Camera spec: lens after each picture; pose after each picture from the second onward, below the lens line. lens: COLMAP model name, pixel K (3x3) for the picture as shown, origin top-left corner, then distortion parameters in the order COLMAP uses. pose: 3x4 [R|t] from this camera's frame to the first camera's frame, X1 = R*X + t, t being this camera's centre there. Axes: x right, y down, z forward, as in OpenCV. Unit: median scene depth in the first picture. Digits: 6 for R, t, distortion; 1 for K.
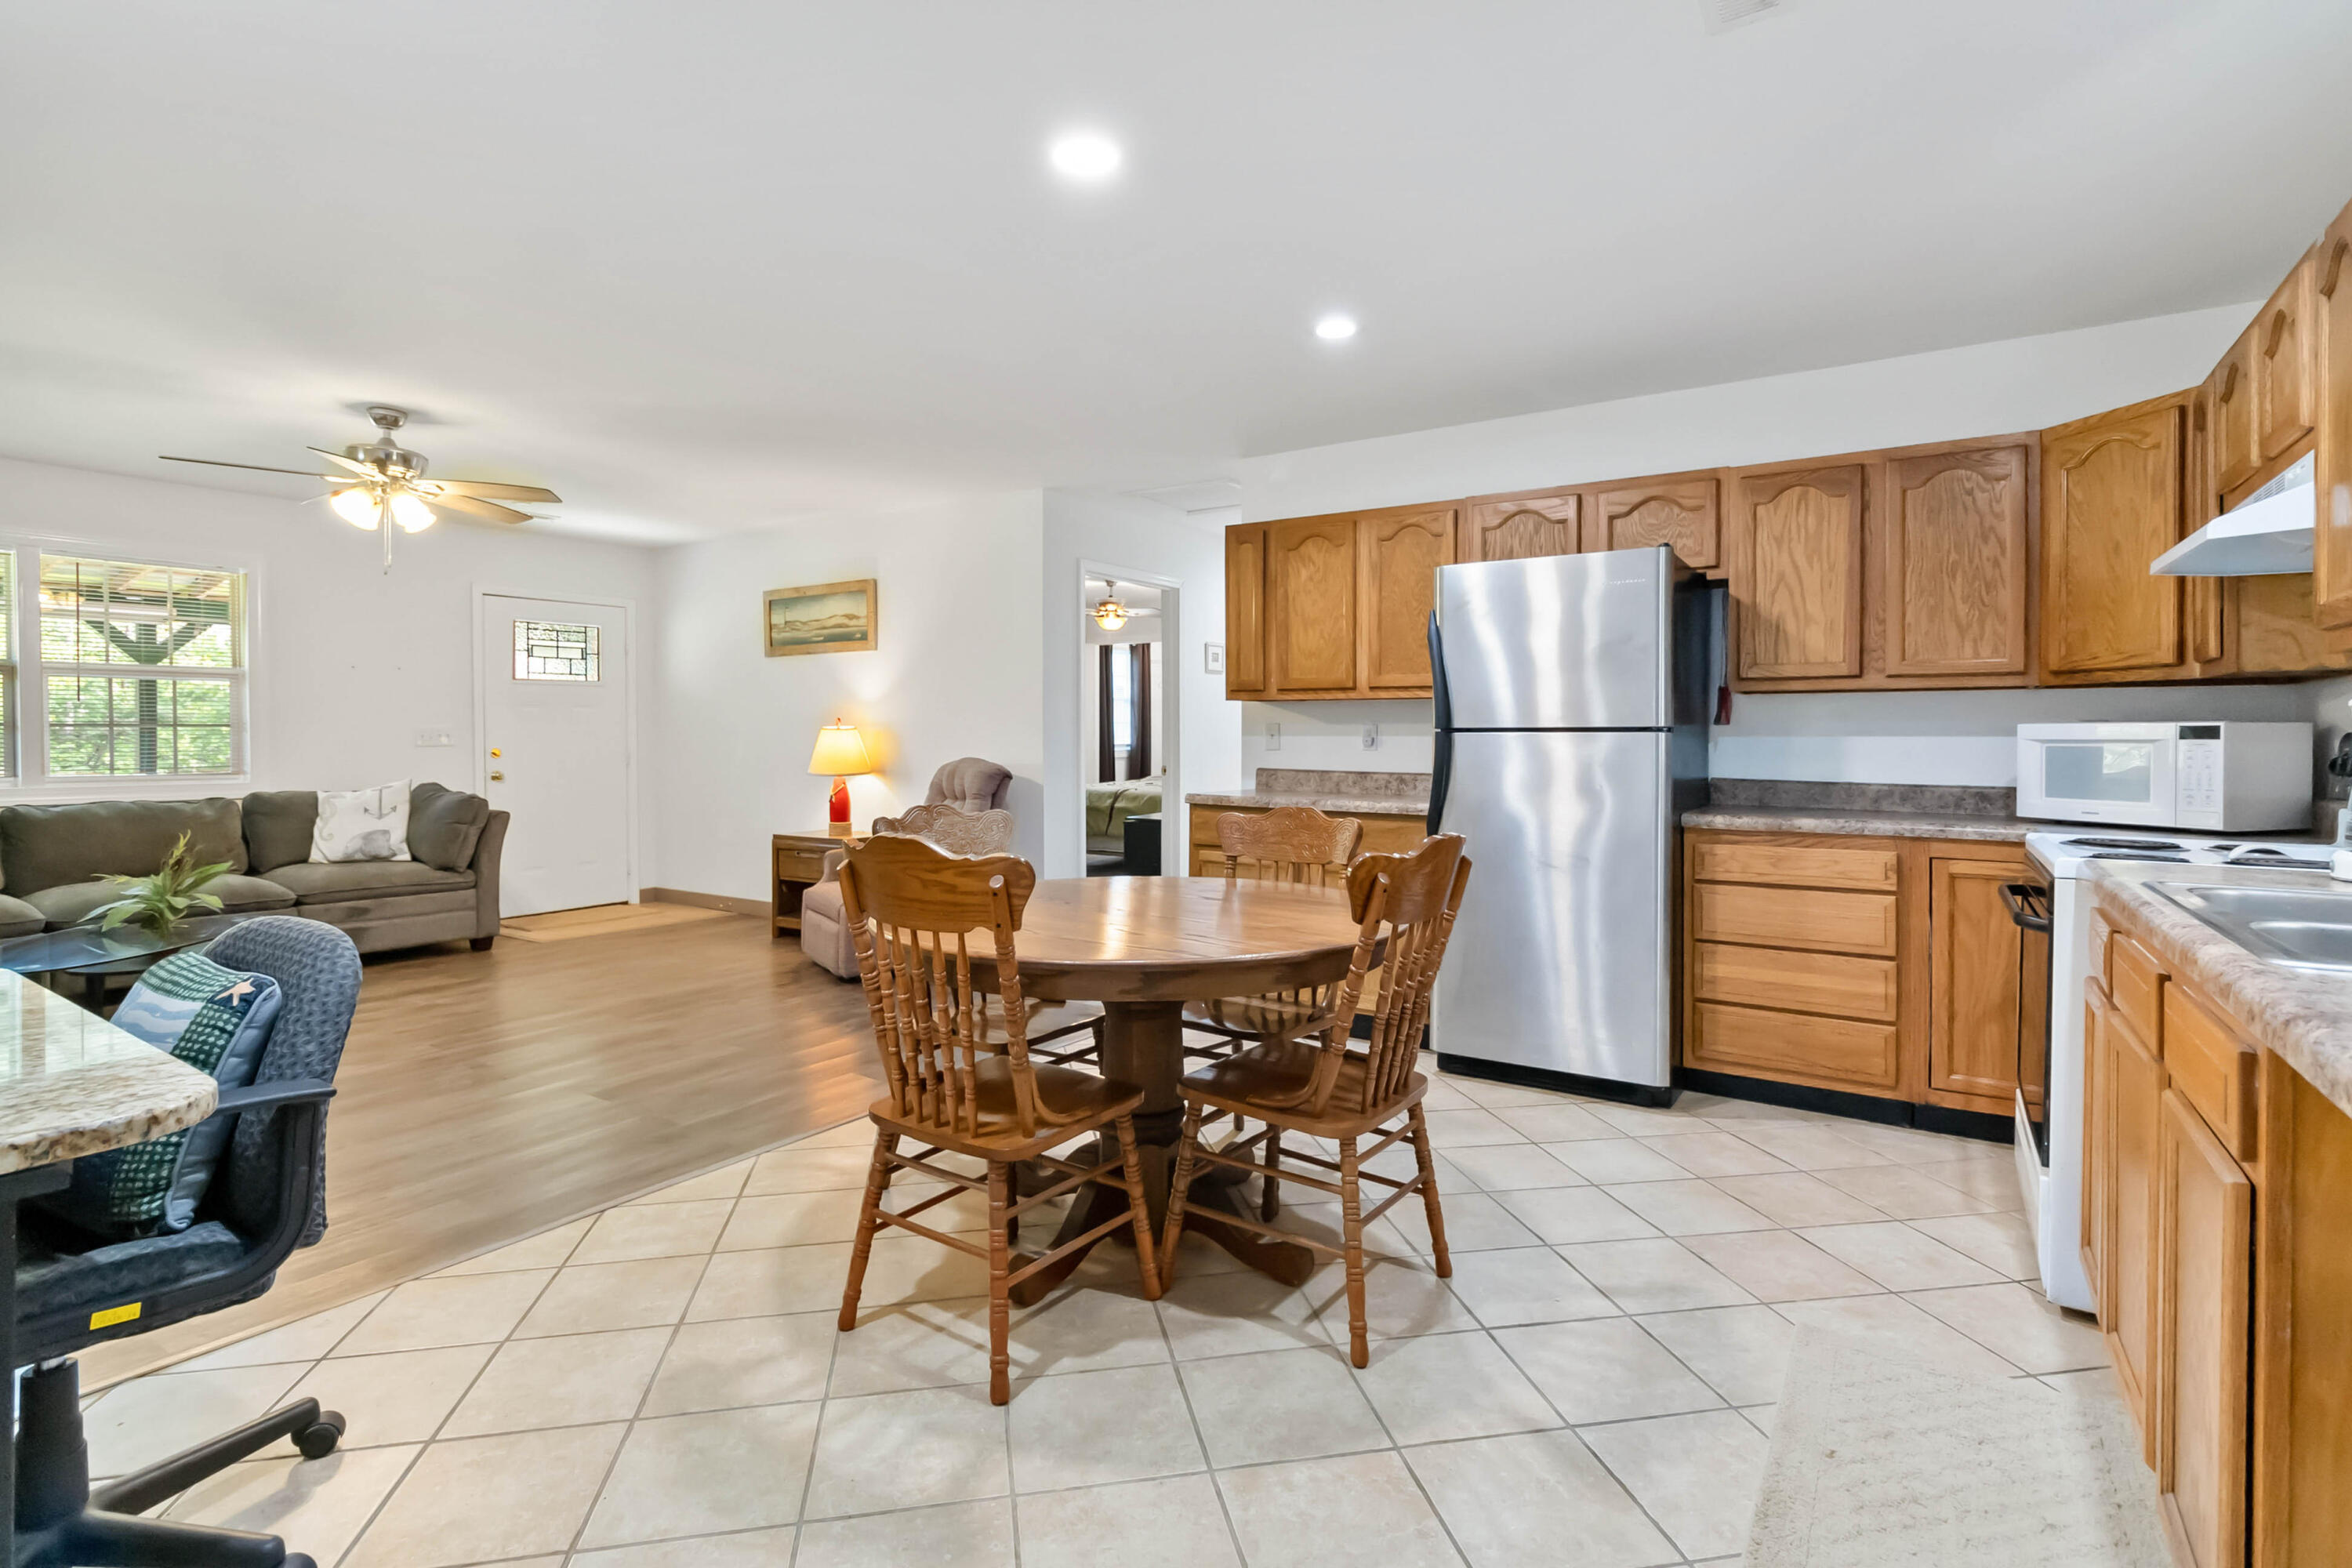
lens RADIAL K [[1106.9, 0, 1159.5], [0, 1106.9, 770.3], [0, 0, 1]] dist [-0.003893, 0.003148]
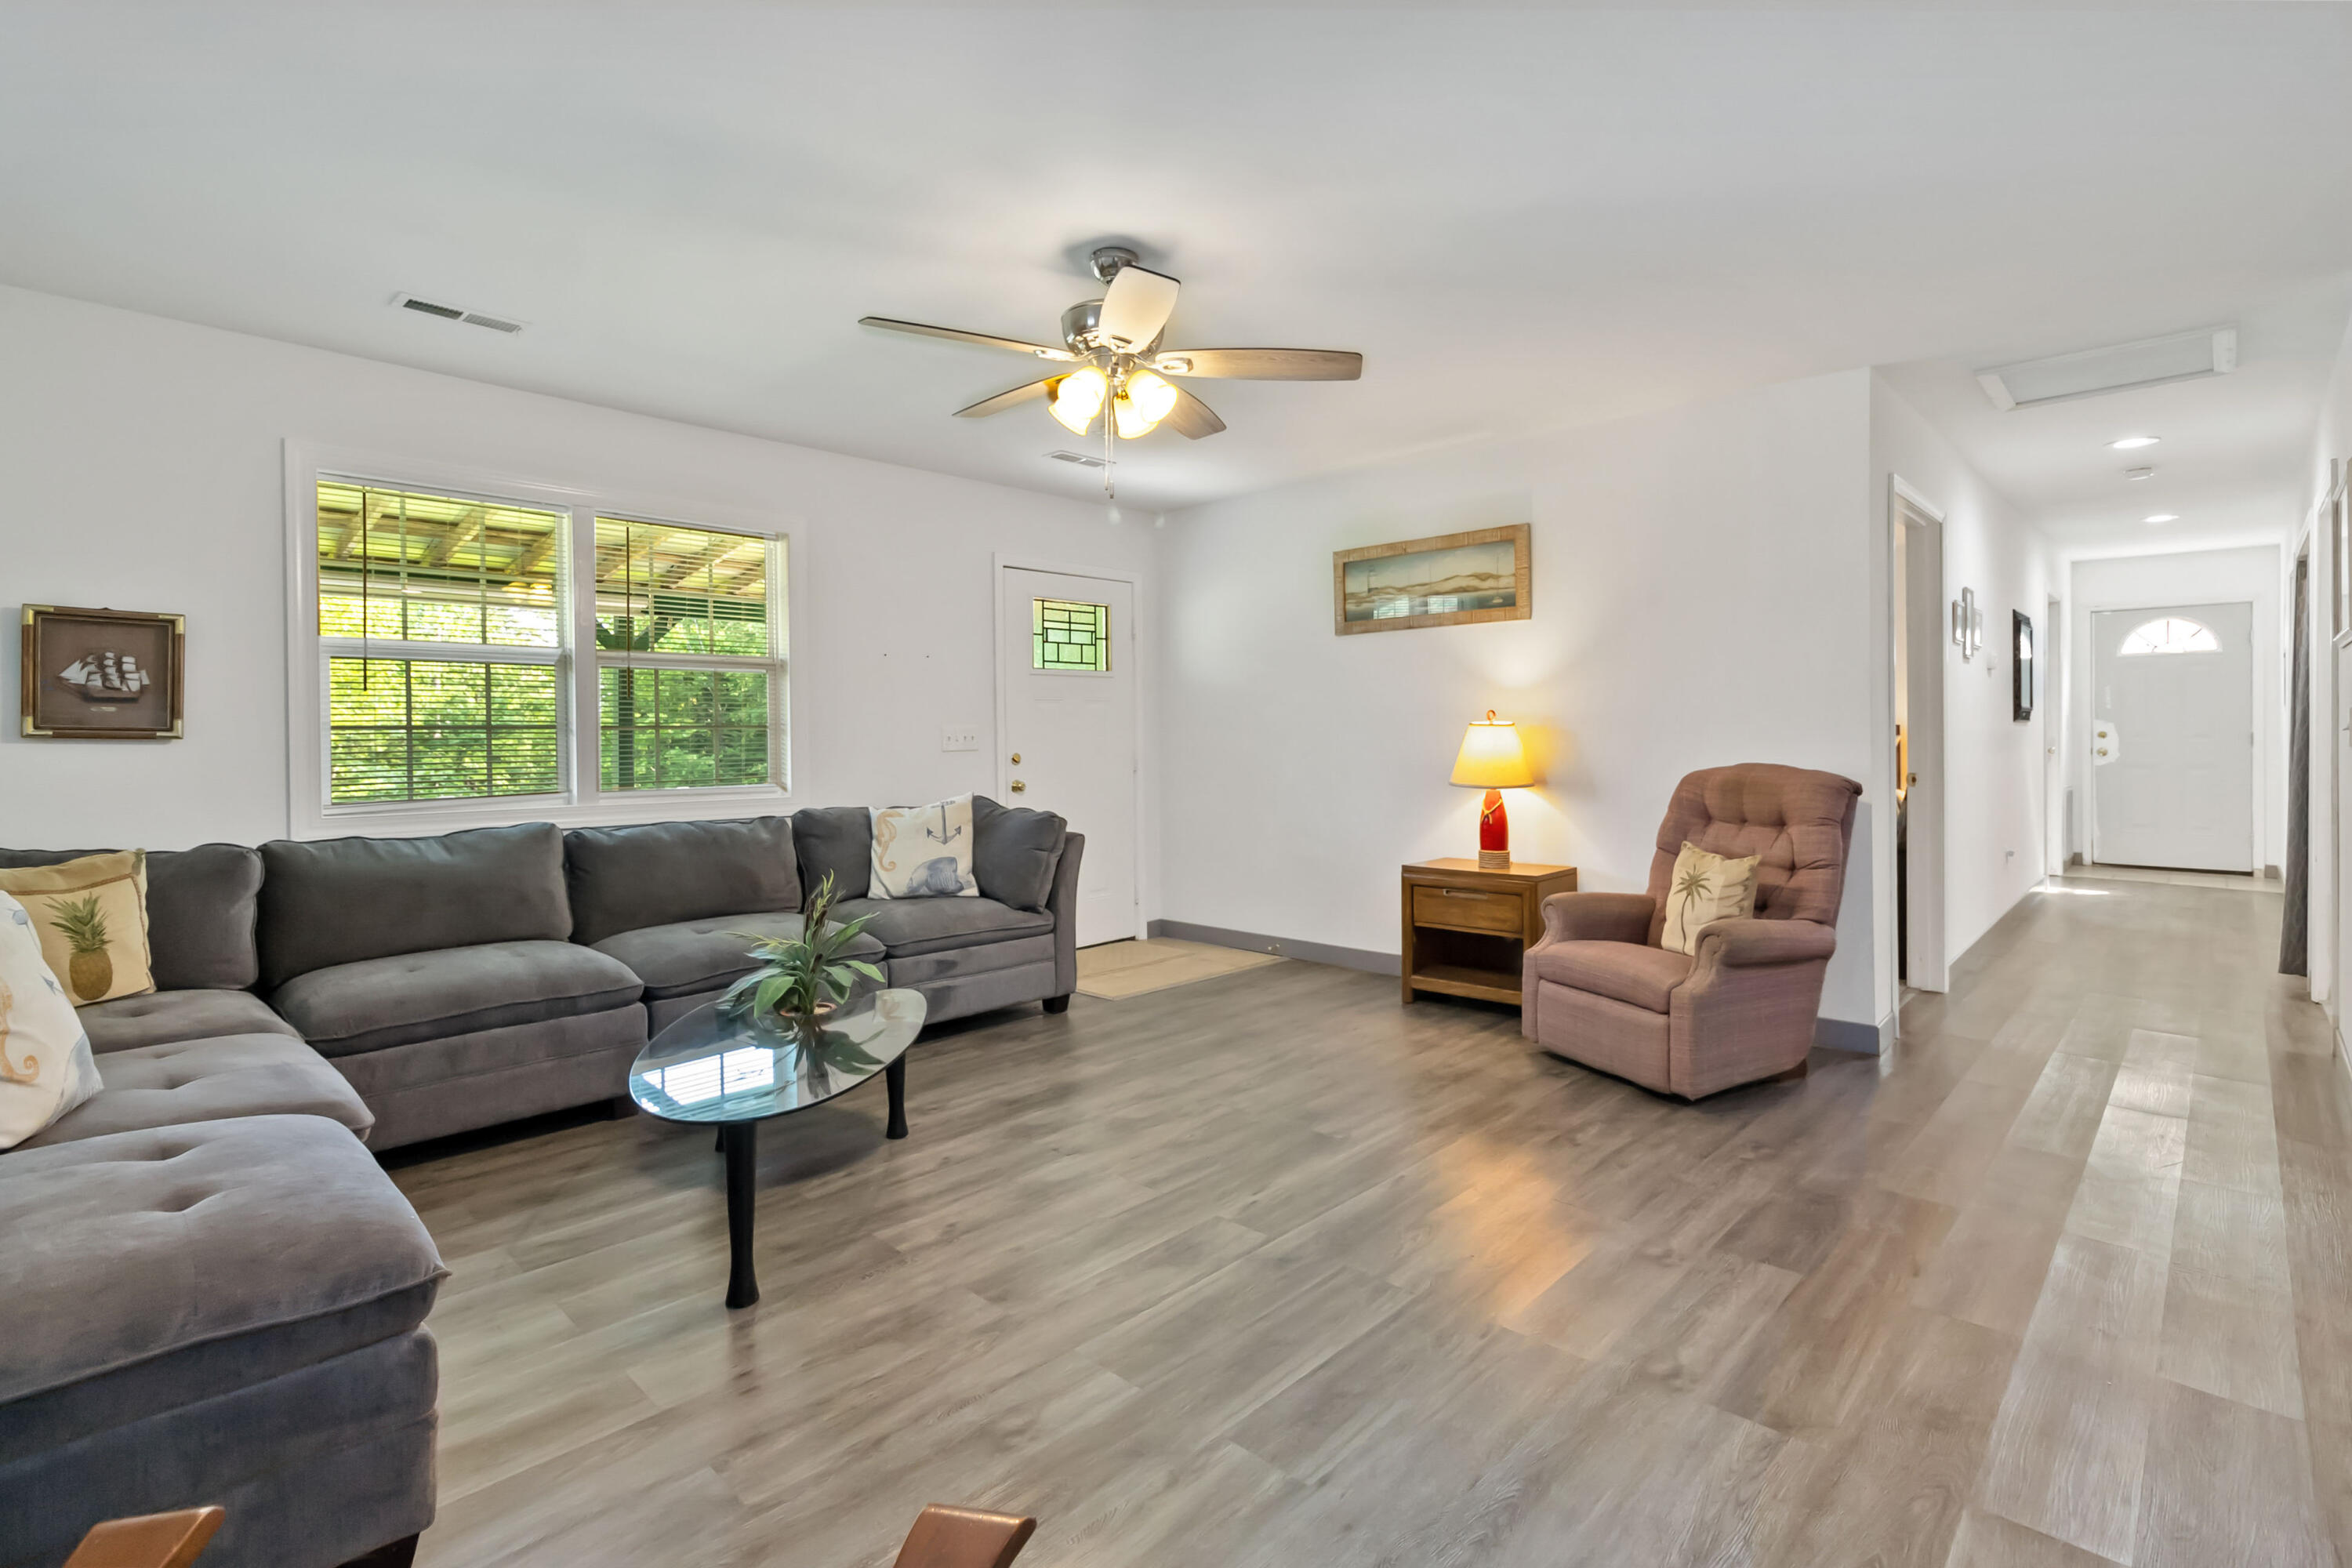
lens RADIAL K [[1106.9, 0, 1194.3], [0, 1106.9, 768.2], [0, 0, 1]] dist [-0.003893, 0.003148]
pose [[0.984295, -0.001831, -0.176524, -0.383655], [0.000957, 0.999987, -0.005034, -0.004900], [0.176531, 0.004786, 0.984283, 0.252025]]
